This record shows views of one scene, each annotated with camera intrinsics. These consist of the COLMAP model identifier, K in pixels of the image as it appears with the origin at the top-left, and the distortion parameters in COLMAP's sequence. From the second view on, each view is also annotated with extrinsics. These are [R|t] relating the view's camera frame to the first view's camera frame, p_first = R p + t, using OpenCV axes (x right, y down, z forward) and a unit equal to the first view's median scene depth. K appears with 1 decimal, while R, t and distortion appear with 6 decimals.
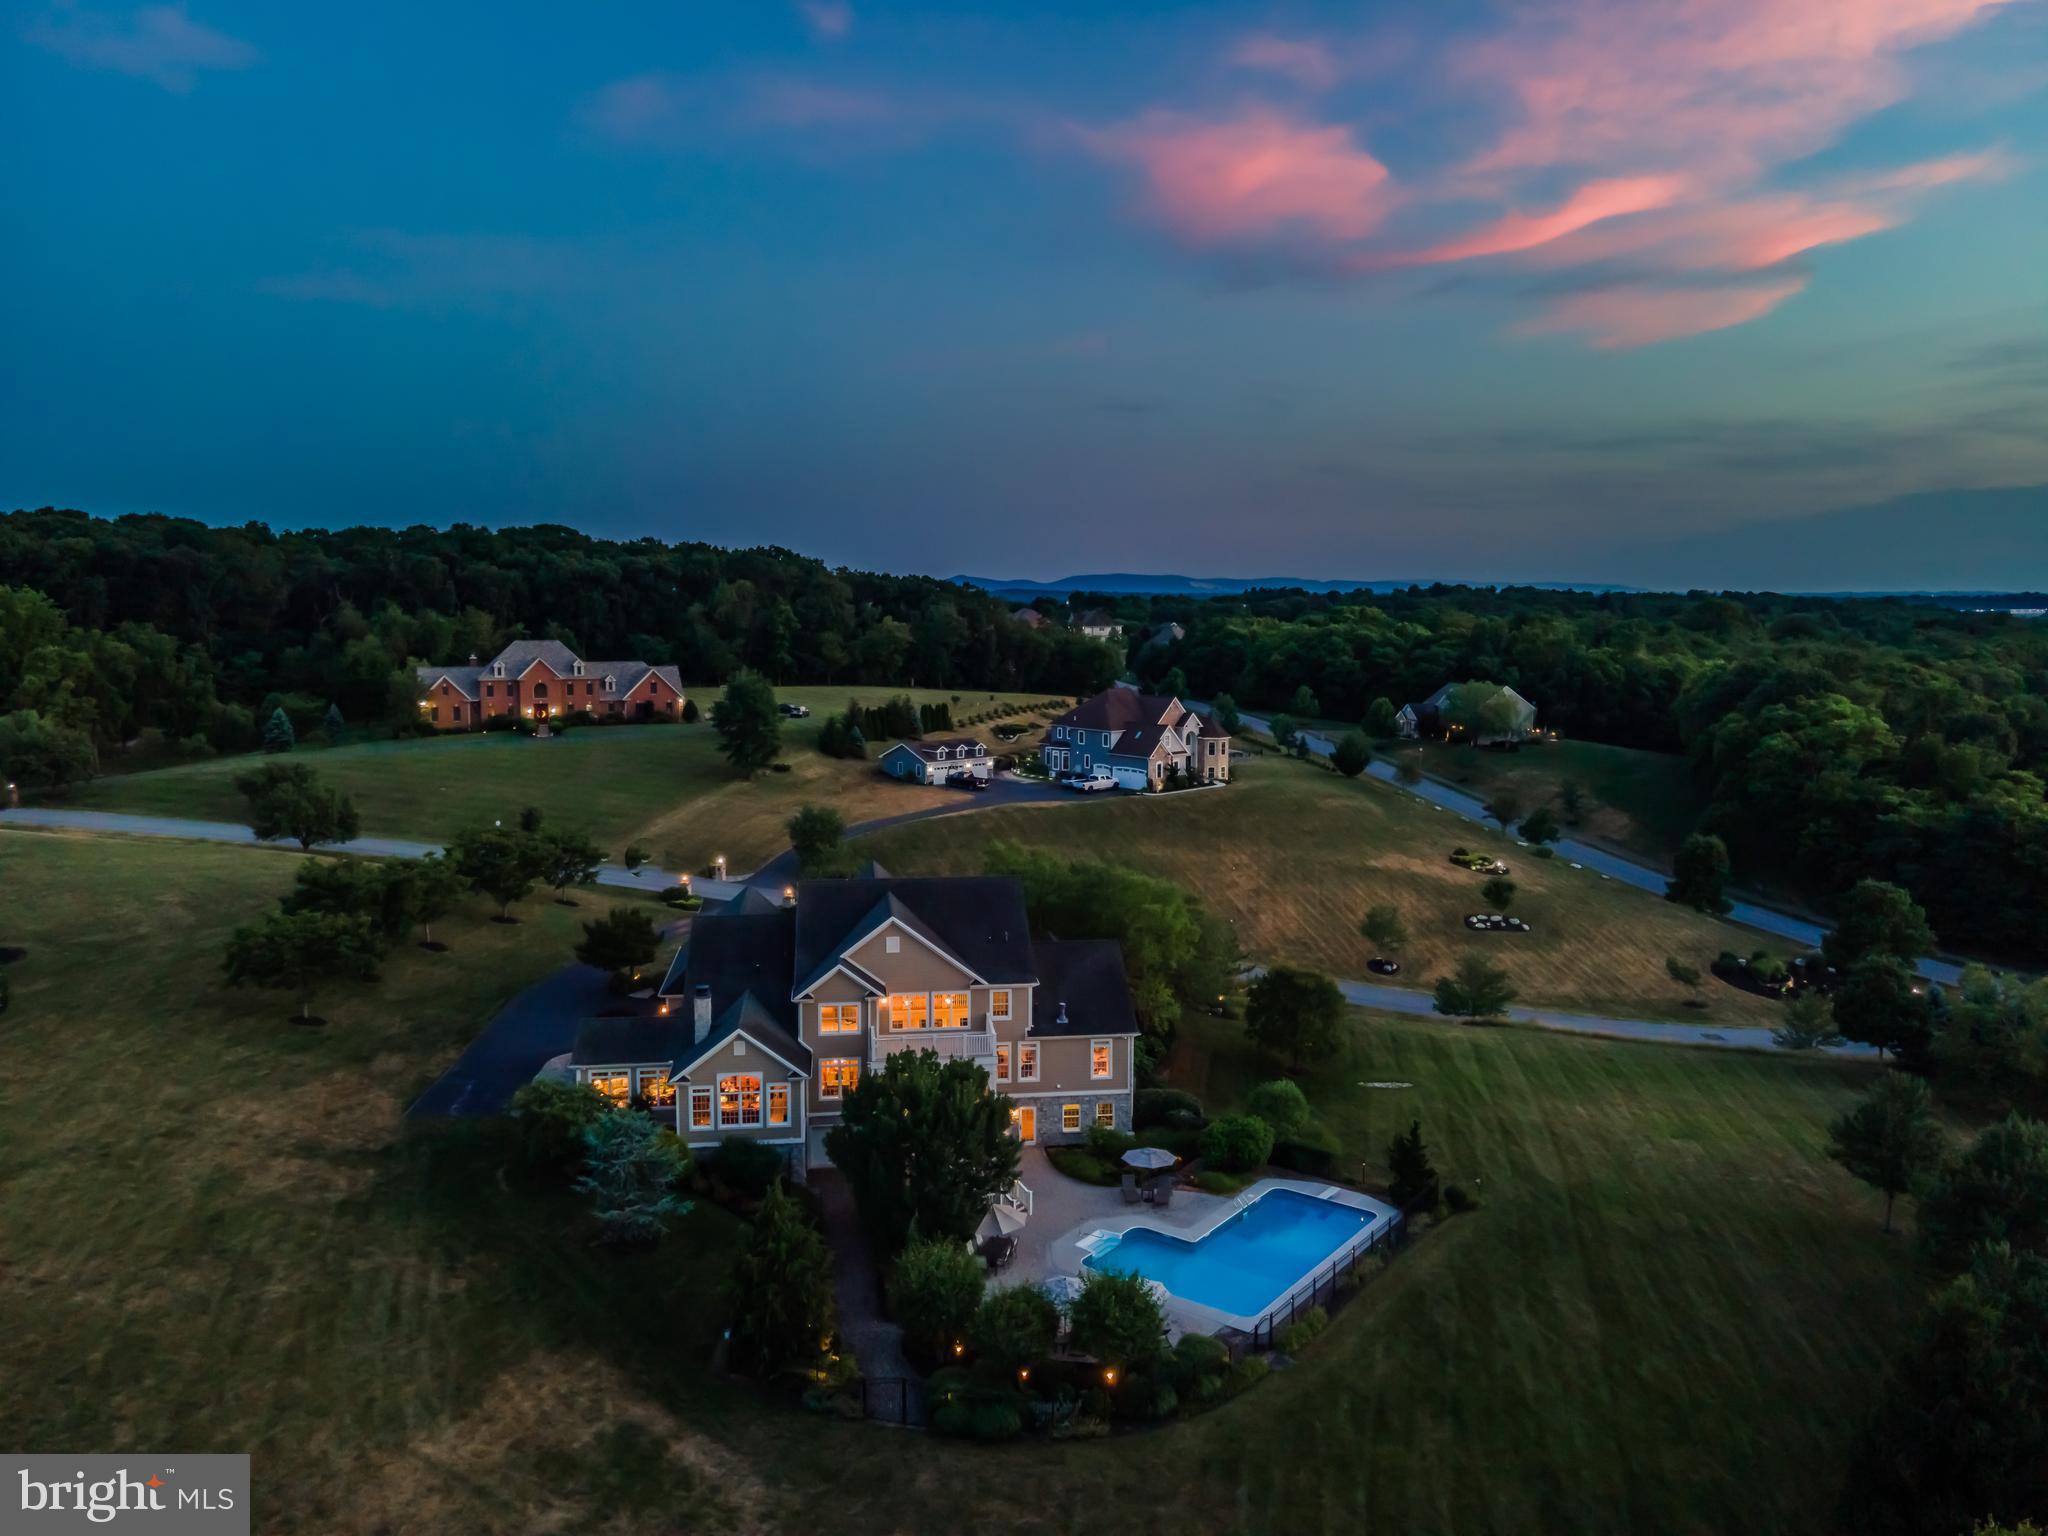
lens RADIAL K [[1488.2, 0, 1033.7], [0, 1488.2, 751.0], [0, 0, 1]] dist [0.012841, 0.054668]
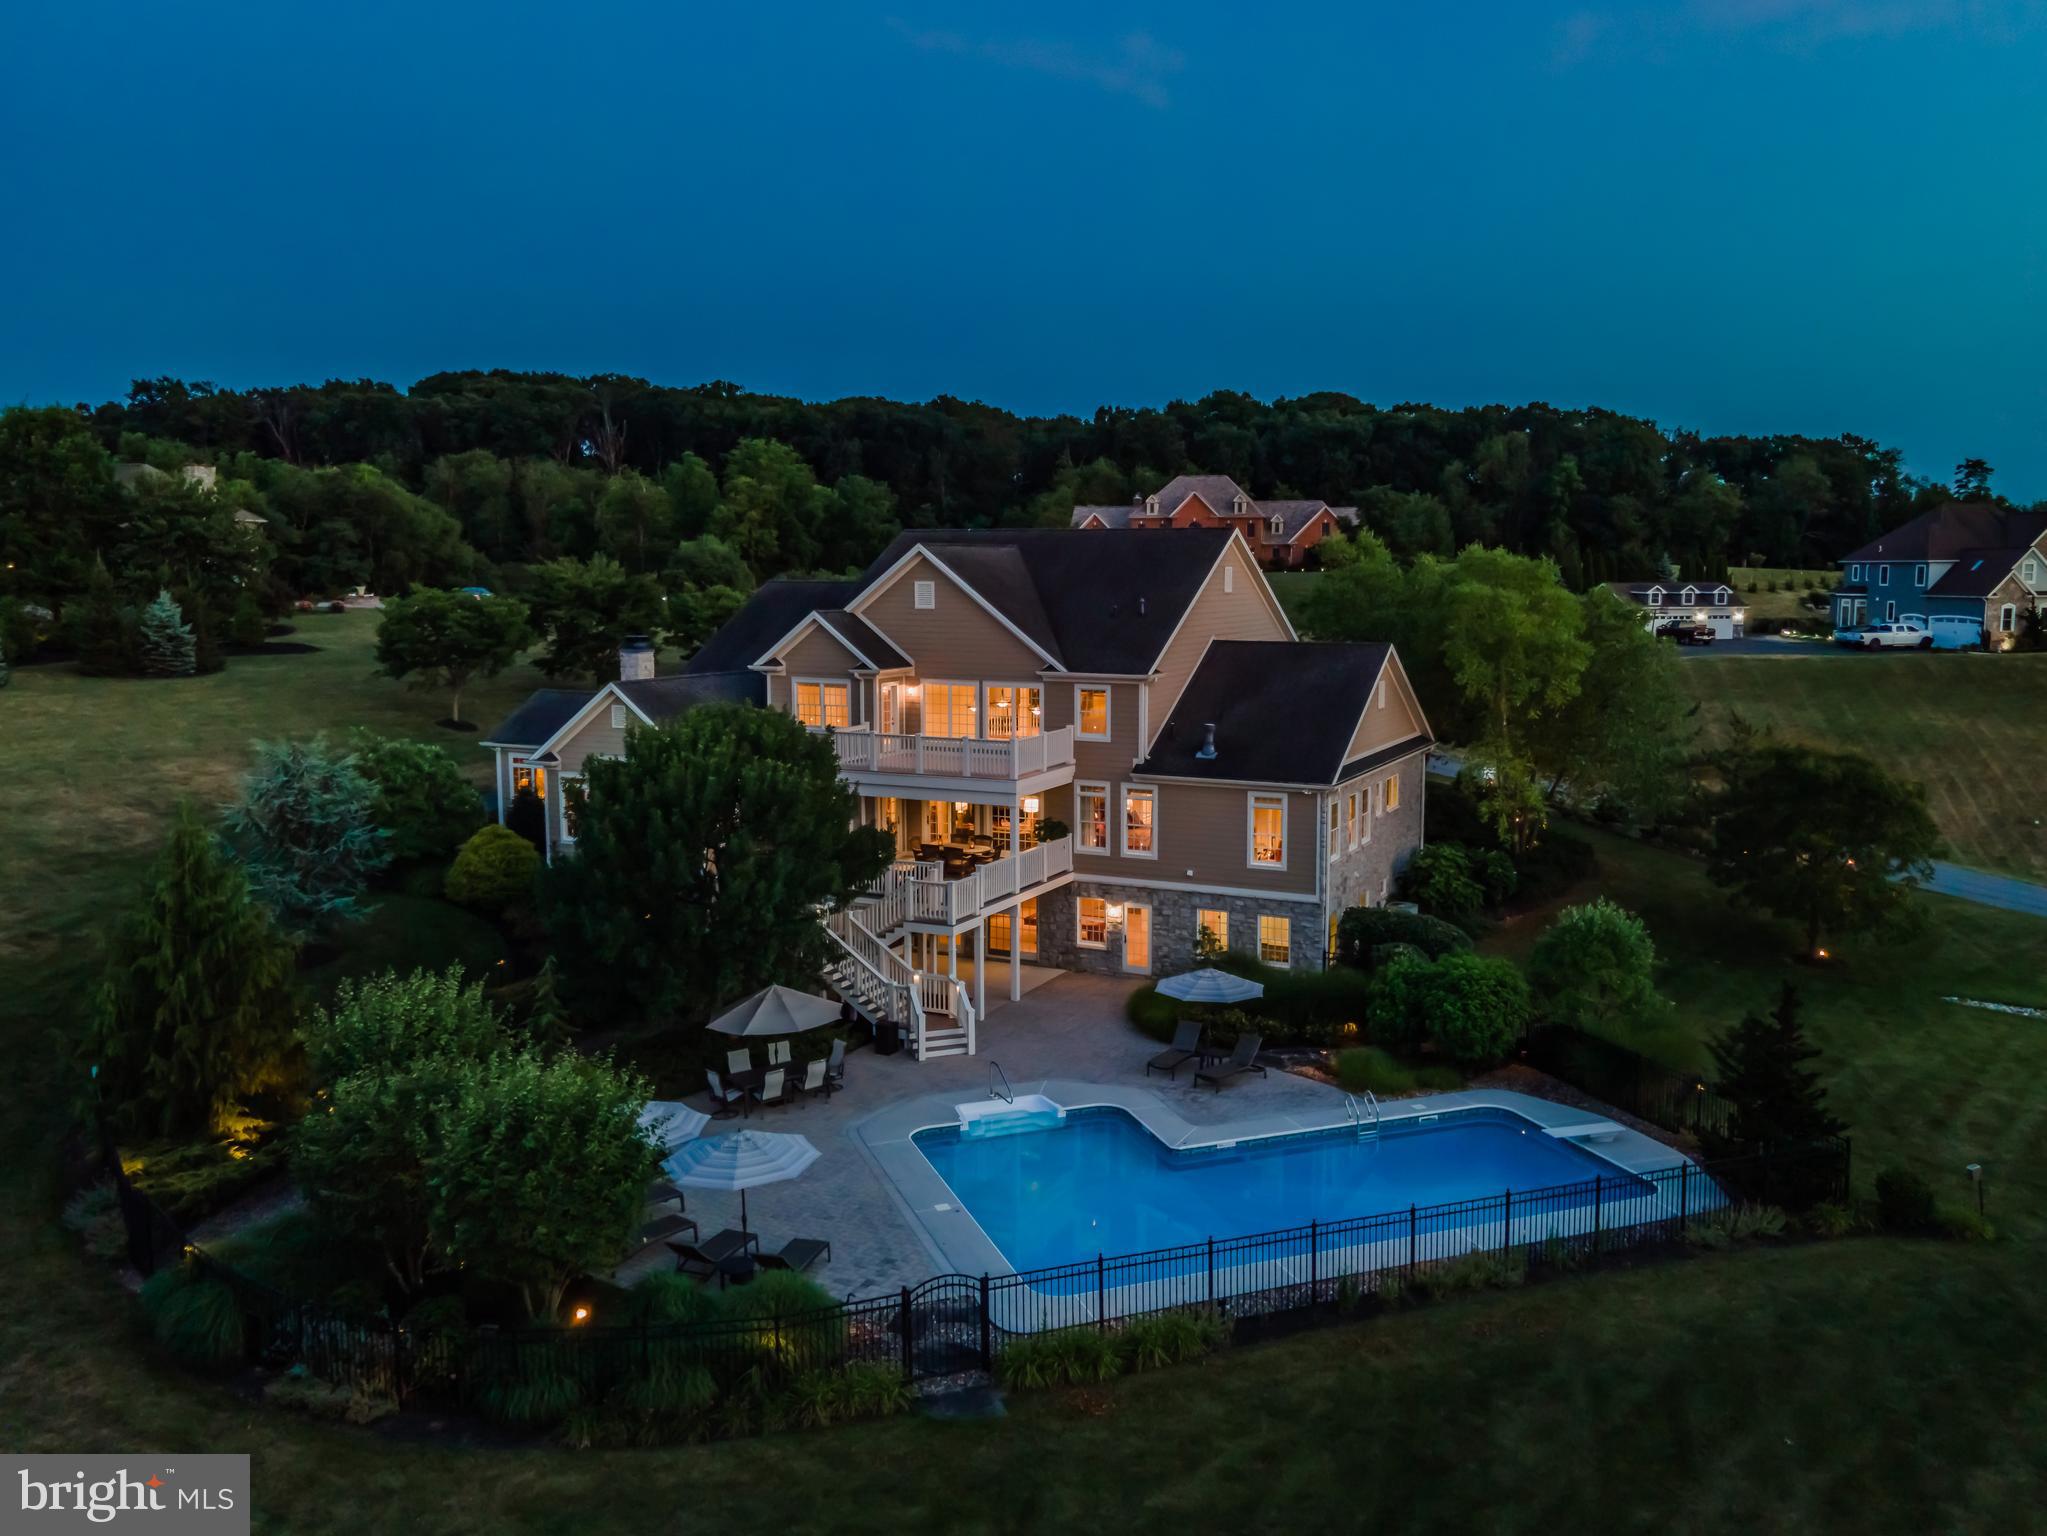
lens RADIAL K [[1605.9, 0, 1081.3], [0, 1605.9, 763.0], [0, 0, 1]] dist [0.031783, 0.006435]
pose [[0.842317, 0.062986, -0.535289, 0.133586], [-0.054110, 0.998013, 0.032288, 0.076832], [0.536259, 0.001768, 0.844052, 0.221378]]
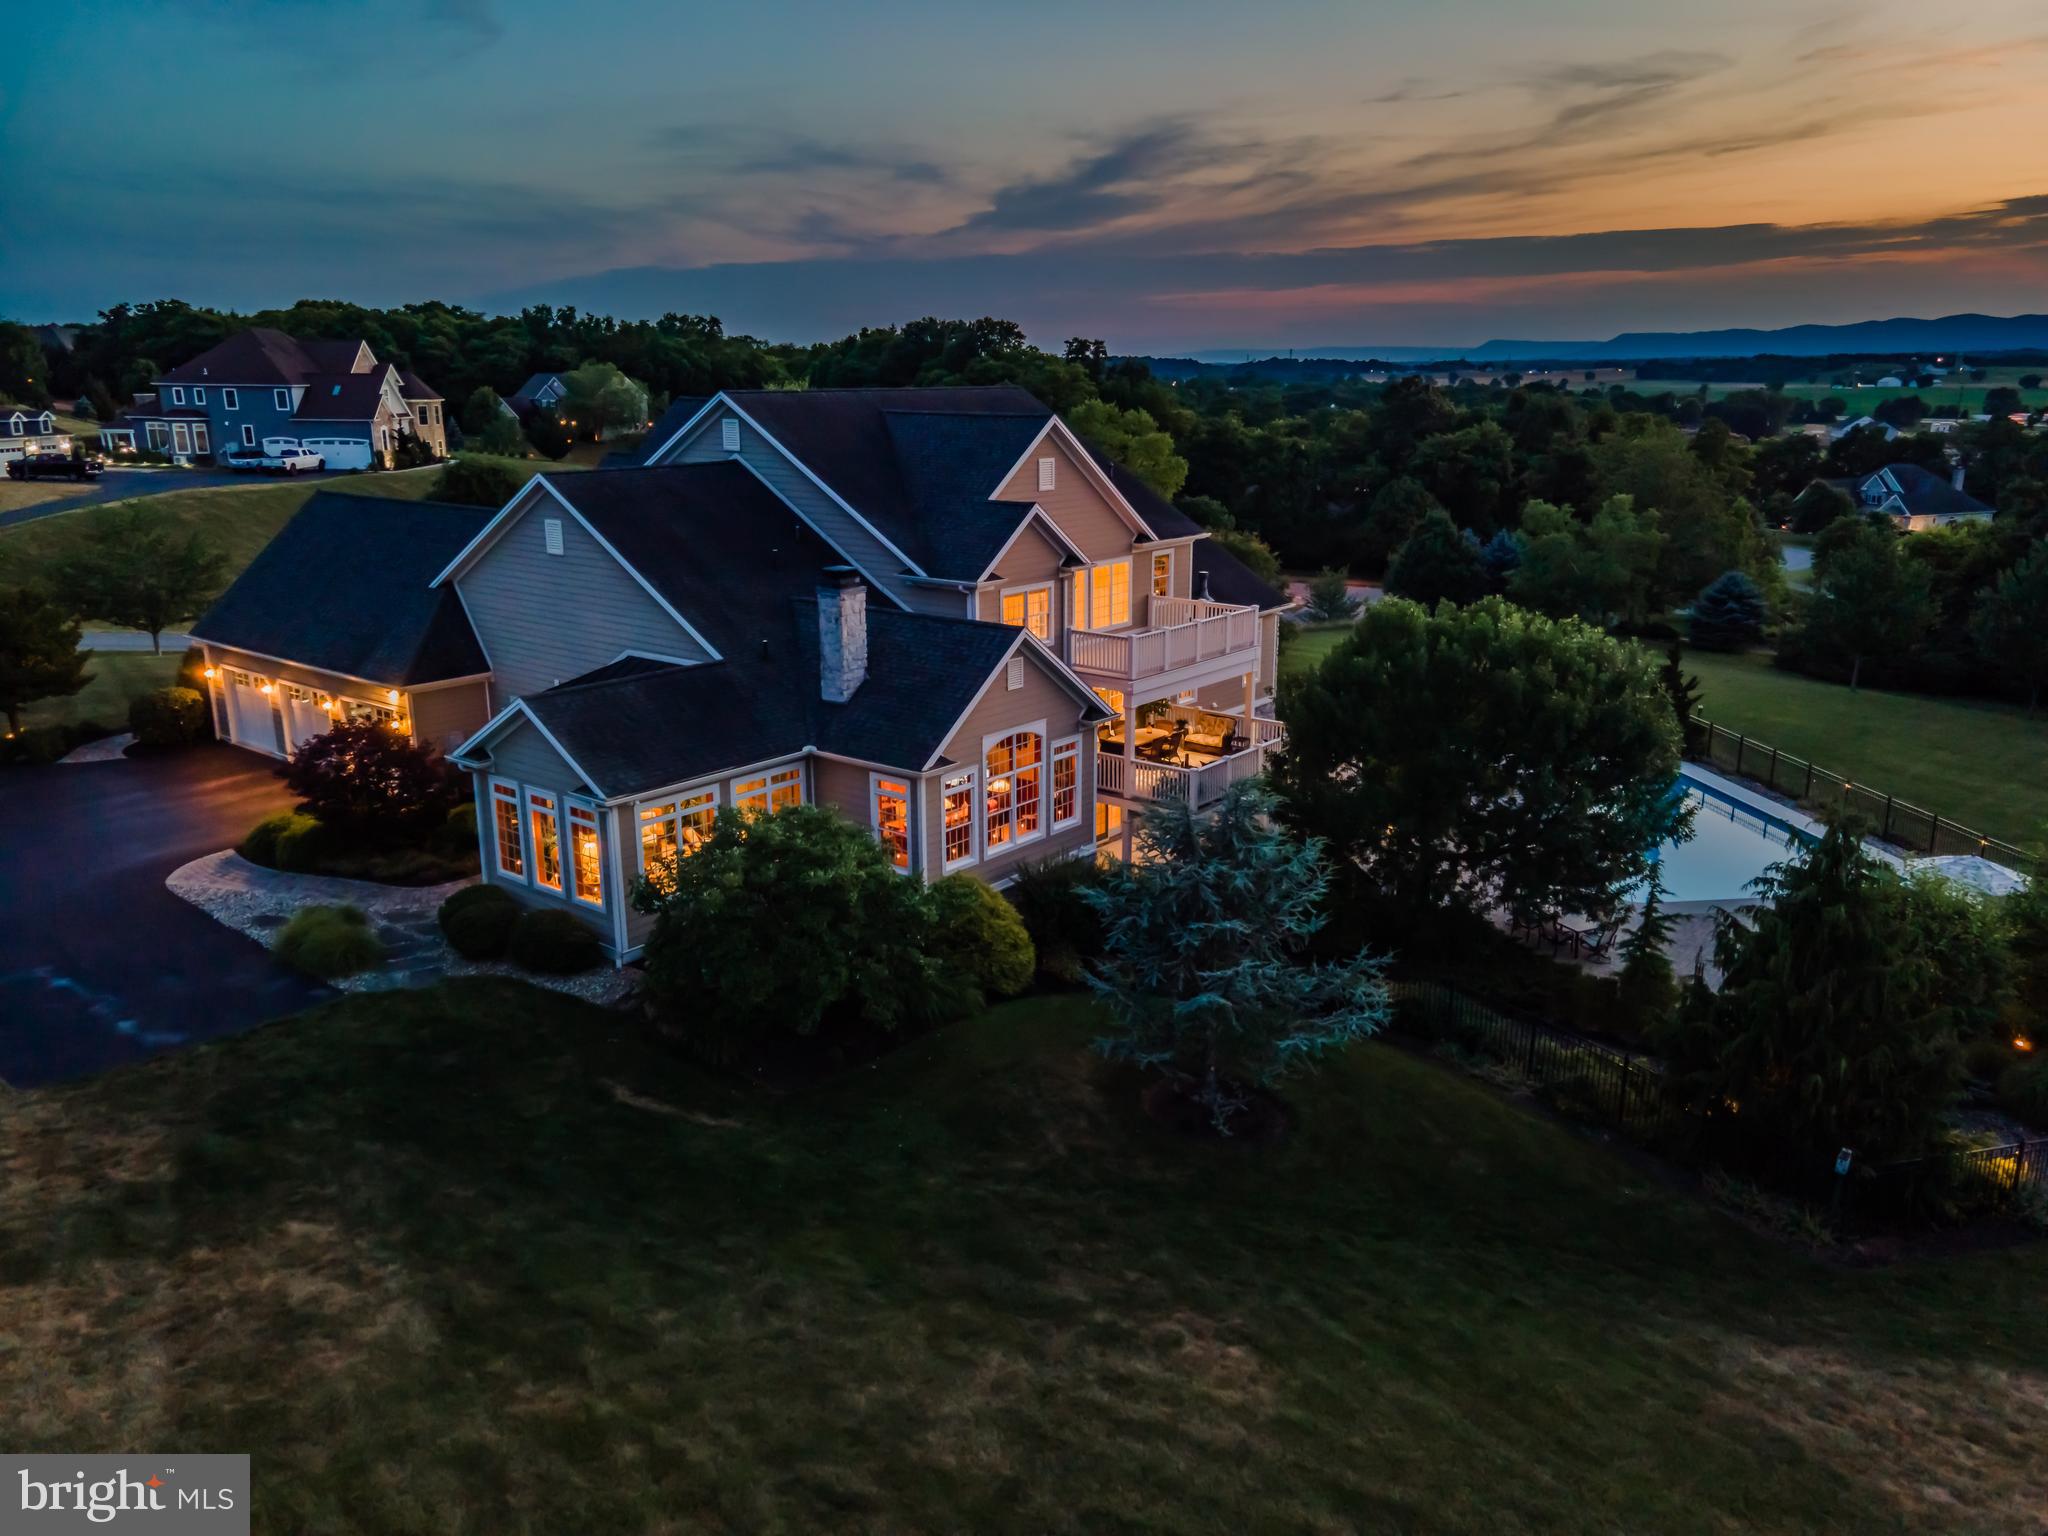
lens RADIAL K [[1488.2, 0, 1033.7], [0, 1488.2, 751.0], [0, 0, 1]] dist [0.012841, 0.054668]
pose [[0.722807, -0.177599, 0.667839, -0.204413], [0.076956, 0.981087, 0.177610, 0.059013], [-0.686752, -0.076983, 0.722804, 0.276587]]
